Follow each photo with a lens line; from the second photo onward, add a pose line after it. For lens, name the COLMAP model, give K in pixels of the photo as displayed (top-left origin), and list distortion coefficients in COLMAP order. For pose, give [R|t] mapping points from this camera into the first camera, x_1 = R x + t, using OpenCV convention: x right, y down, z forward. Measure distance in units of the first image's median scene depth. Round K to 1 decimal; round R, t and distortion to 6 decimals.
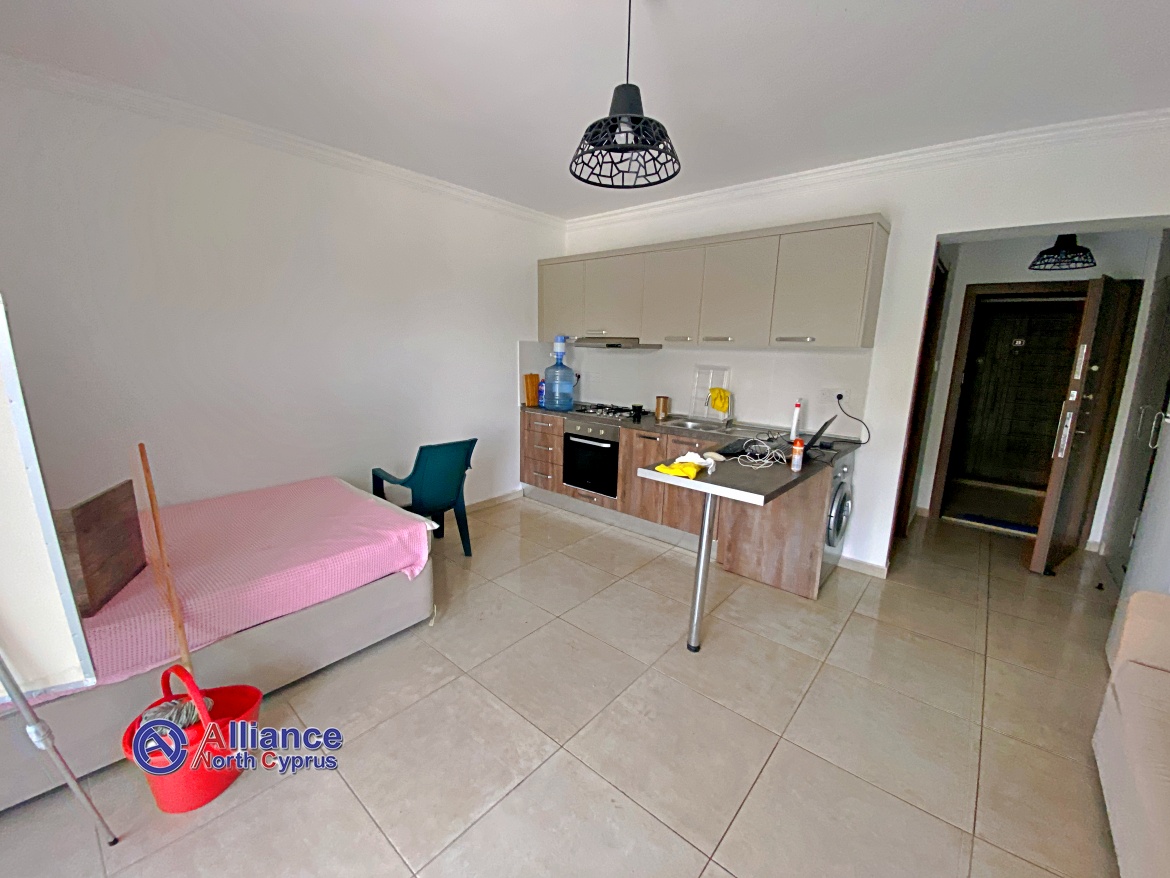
lens RADIAL K [[471.8, 0, 585.0], [0, 471.8, 439.0], [0, 0, 1]] dist [0.000072, -0.015306]
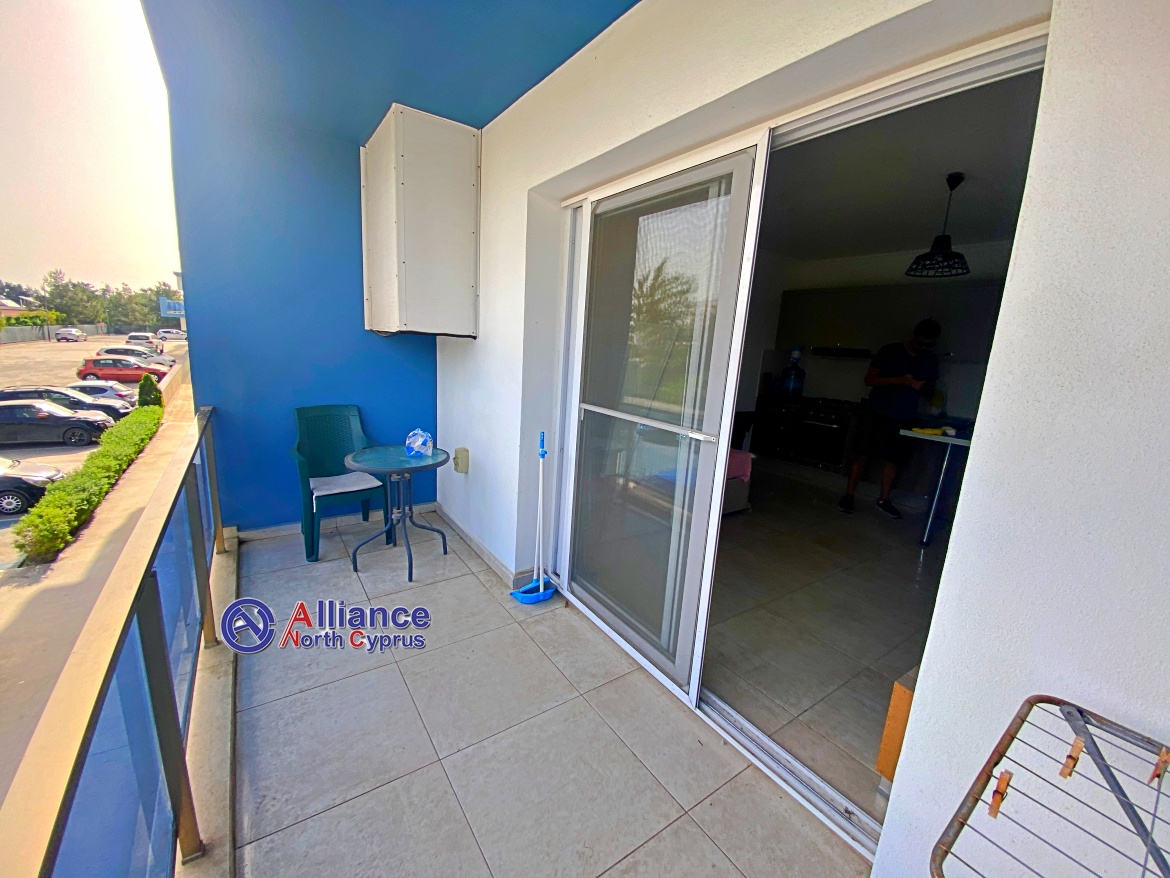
lens RADIAL K [[471.8, 0, 585.0], [0, 471.8, 439.0], [0, 0, 1]] dist [0.000072, -0.015306]
pose [[0.966110, 0.083414, -0.244282, -0.452999], [-0.084375, 0.996413, 0.006547, 0.144146], [0.243952, 0.014286, 0.969682, -0.729702]]
